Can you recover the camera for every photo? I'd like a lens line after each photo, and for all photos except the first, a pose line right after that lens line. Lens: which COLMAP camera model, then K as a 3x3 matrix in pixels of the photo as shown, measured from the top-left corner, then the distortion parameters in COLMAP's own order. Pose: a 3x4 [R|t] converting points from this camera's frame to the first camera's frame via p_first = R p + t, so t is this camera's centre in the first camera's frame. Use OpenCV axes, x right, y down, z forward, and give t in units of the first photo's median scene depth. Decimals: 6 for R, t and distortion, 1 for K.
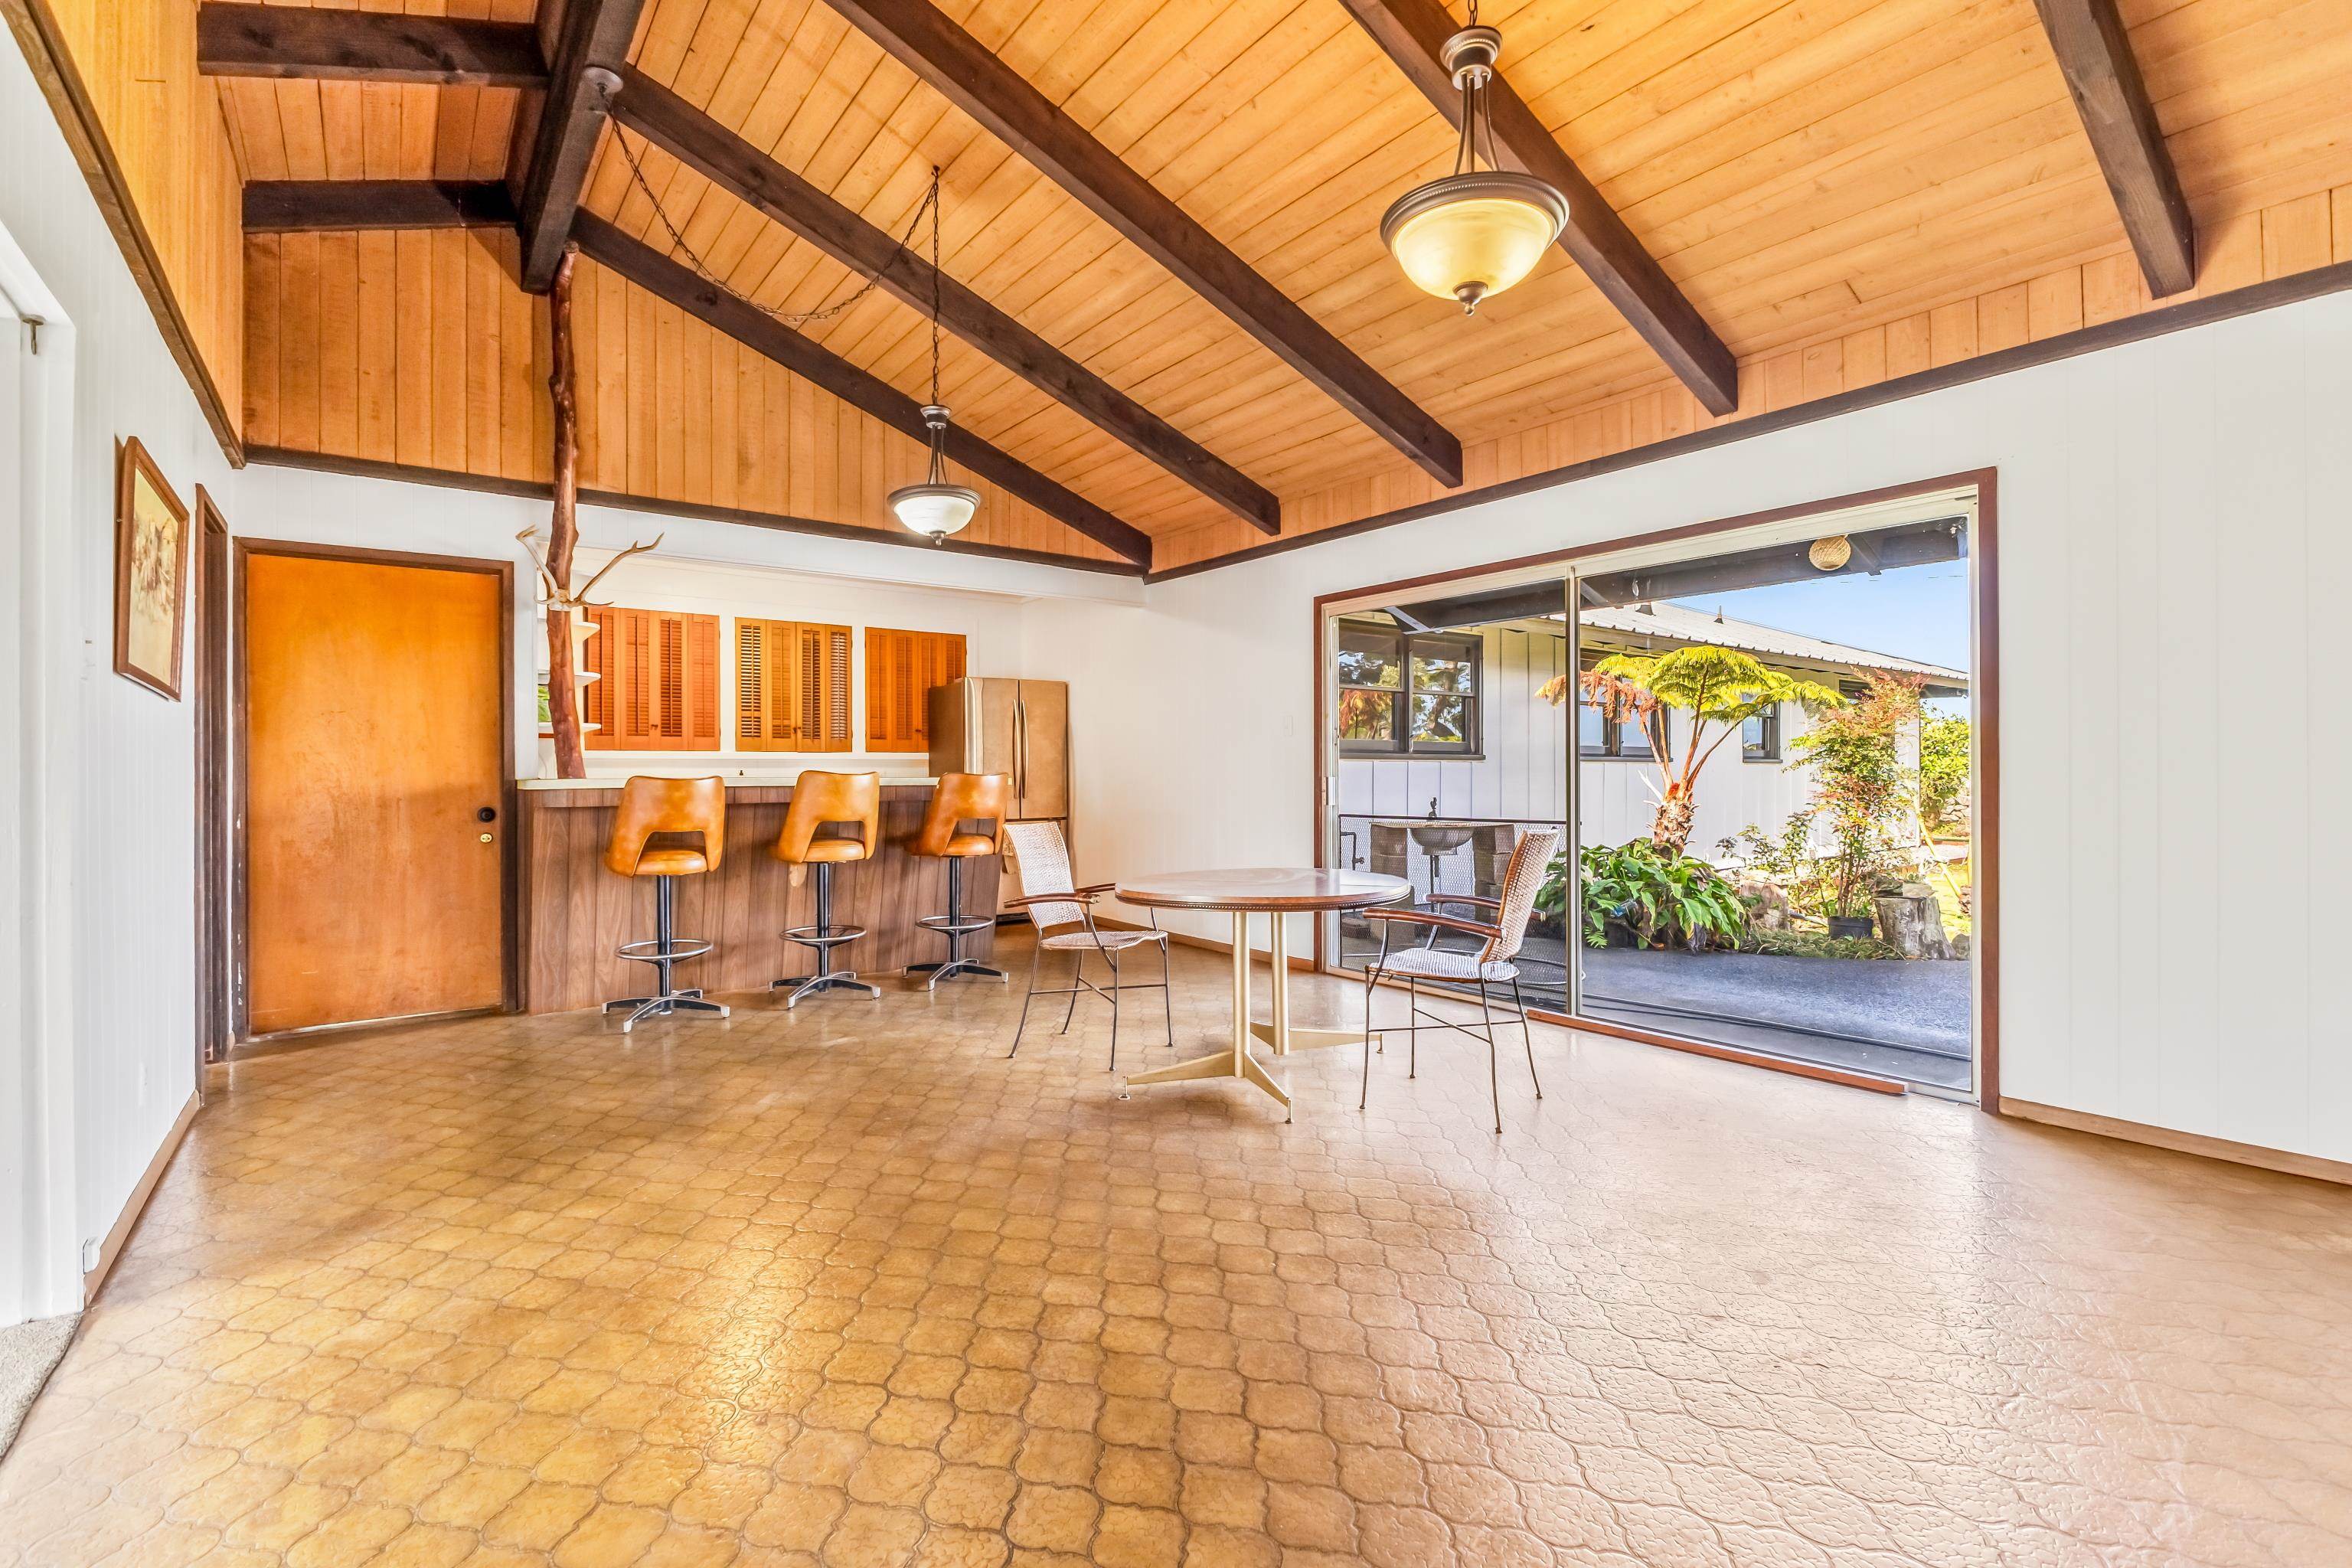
lens RADIAL K [[1060.9, 0, 1182.2], [0, 1060.9, 771.8], [0, 0, 1]] dist [0.002654, -0.001040]
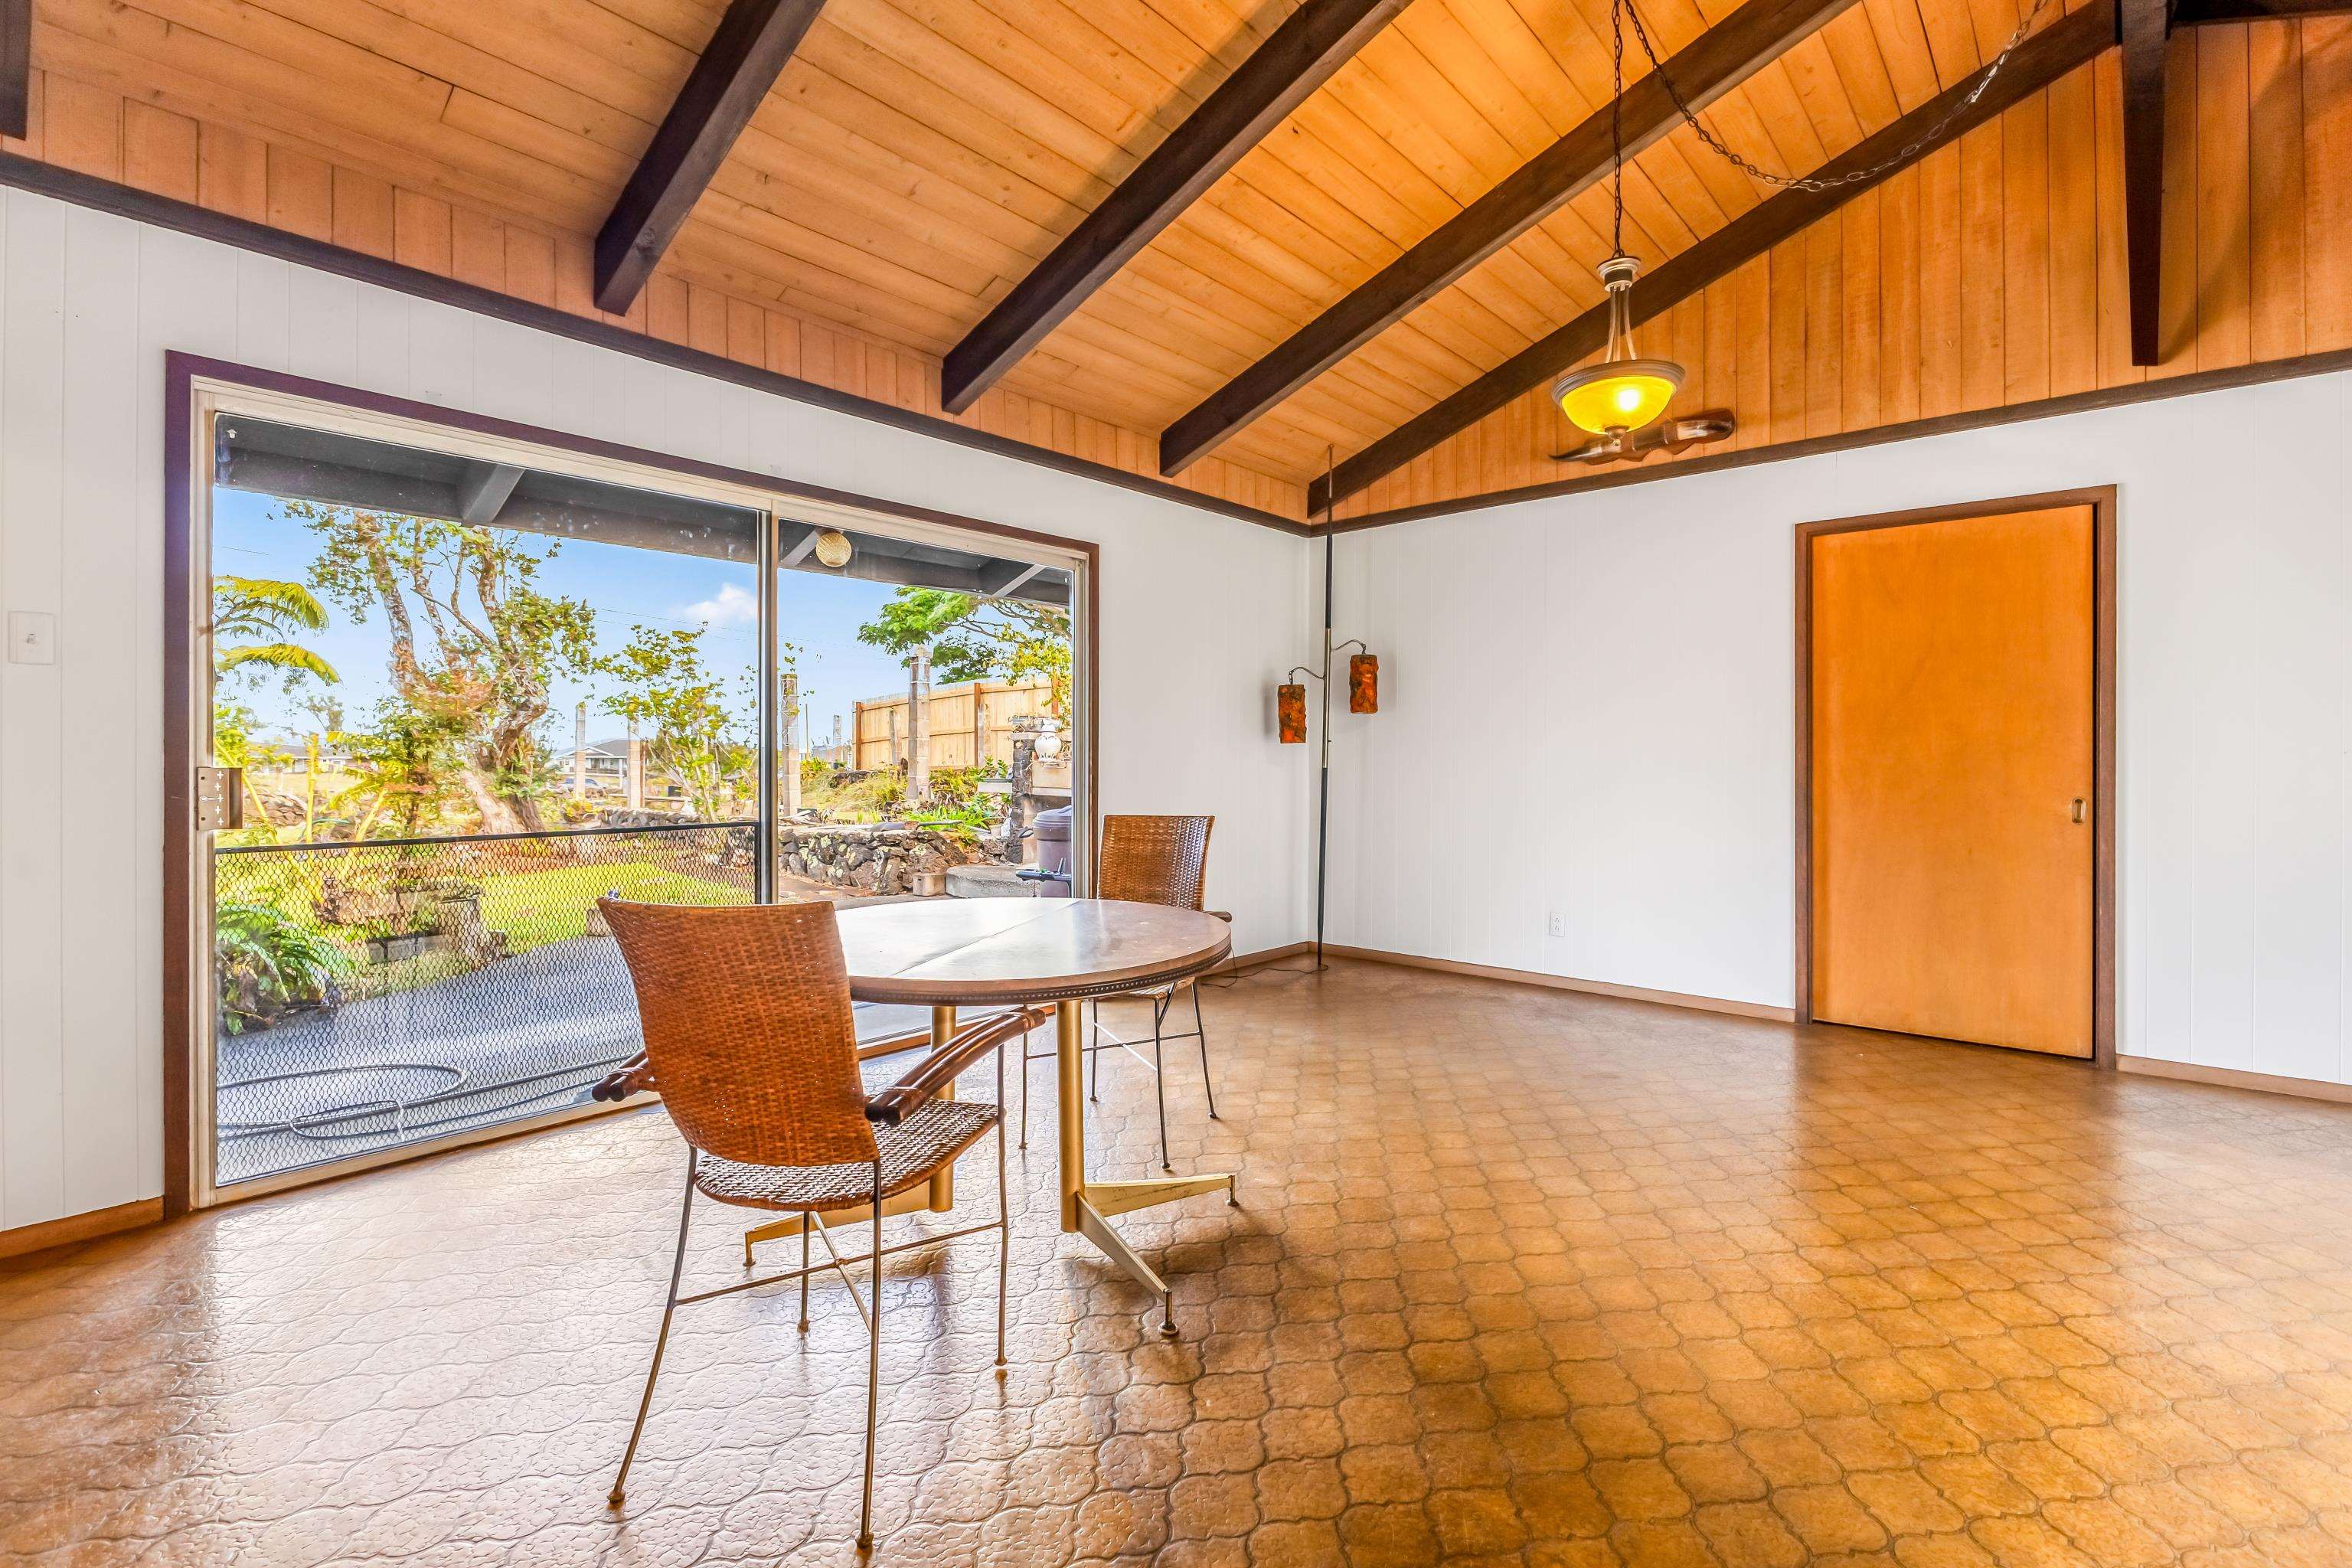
lens RADIAL K [[1060.9, 0, 1186.9], [0, 1060.9, 760.3], [0, 0, 1]] dist [0.002654, -0.001040]
pose [[-0.201024, 0.002059, 0.979584, -0.835848], [-0.001269, 0.999996, -0.002363, 0.005841], [-0.979586, -0.001718, -0.201020, 1.503016]]
